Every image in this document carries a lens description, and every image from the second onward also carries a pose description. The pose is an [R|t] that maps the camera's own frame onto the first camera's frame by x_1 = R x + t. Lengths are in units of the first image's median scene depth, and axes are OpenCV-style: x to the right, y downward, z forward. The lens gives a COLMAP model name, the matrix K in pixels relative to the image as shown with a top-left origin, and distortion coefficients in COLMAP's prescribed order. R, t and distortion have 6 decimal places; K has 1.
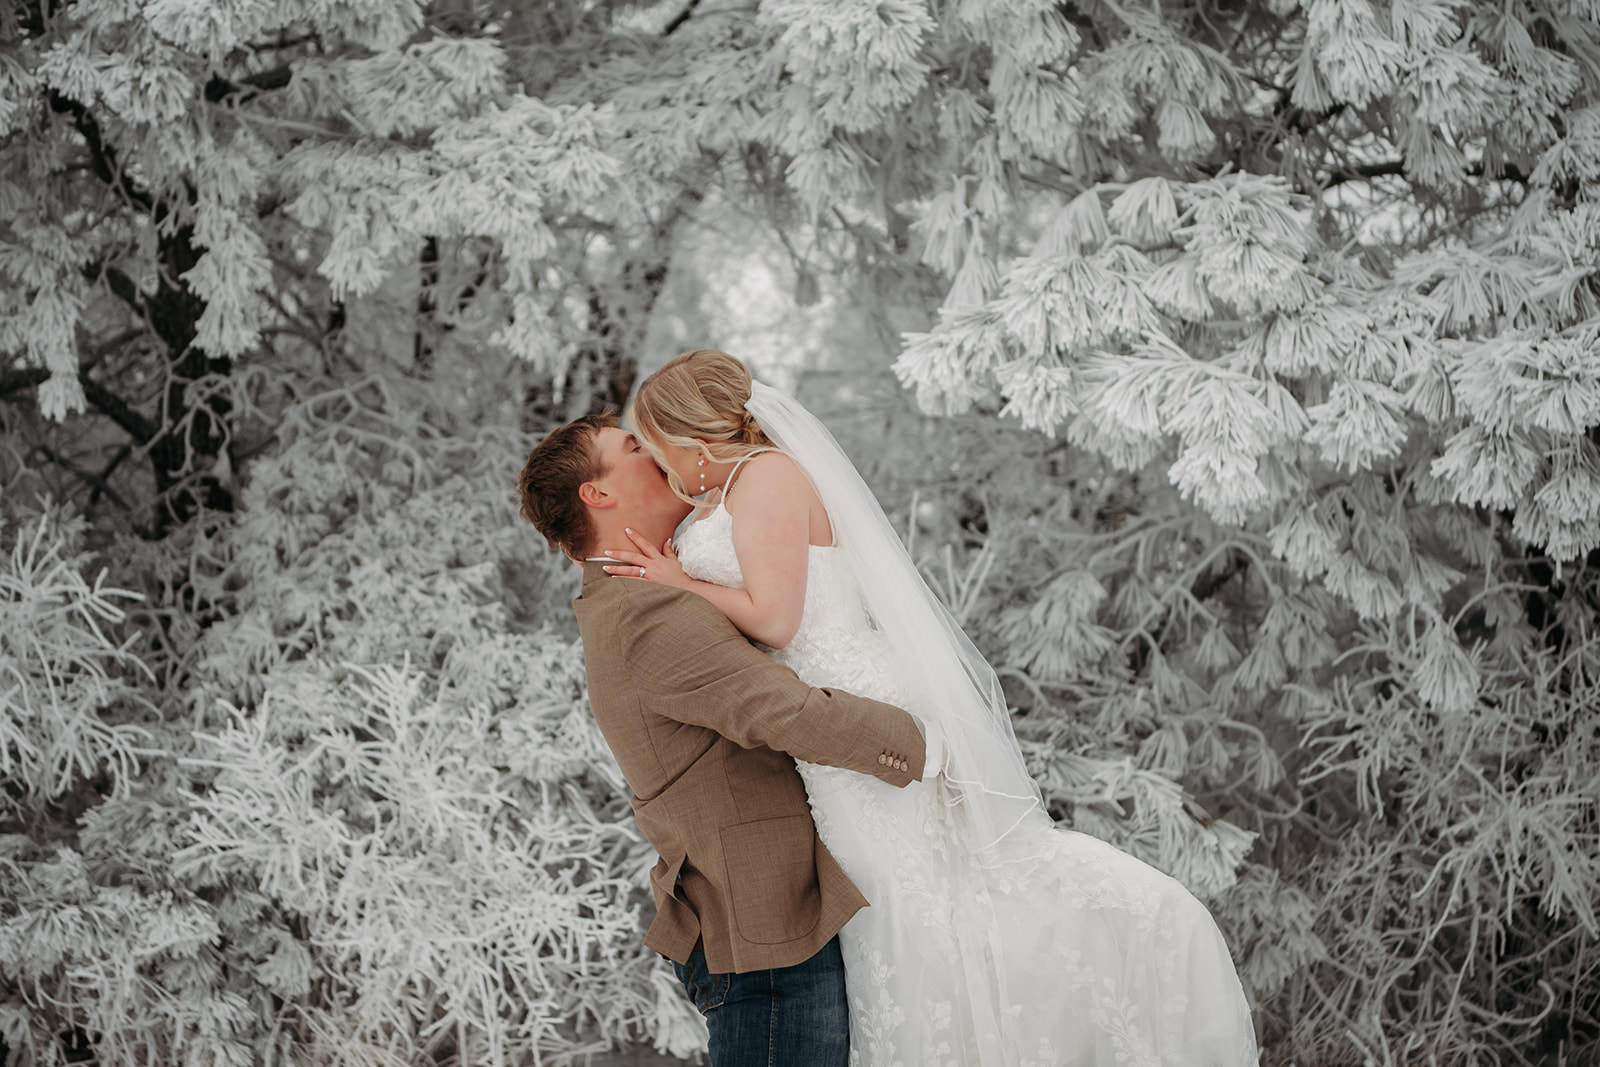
lens RADIAL K [[3008.9, 0, 800.0], [0, 3008.9, 533.5], [0, 0, 1]] dist [0.037189, 0.196794]
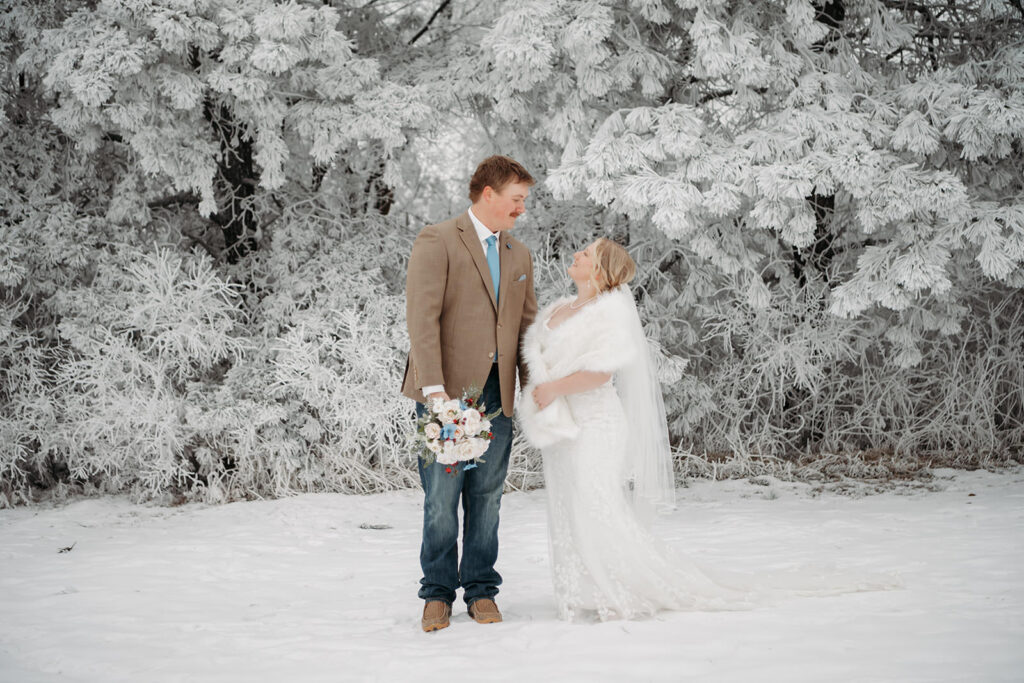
lens RADIAL K [[1474.3, 0, 512.0], [0, 1474.3, 341.5], [0, 0, 1]] dist [-0.000366, -0.069265]
pose [[0.998506, -0.039624, 0.037638, -0.042644], [0.037385, 0.997591, 0.058427, 0.003649], [-0.039862, -0.056933, 0.997582, -0.232549]]
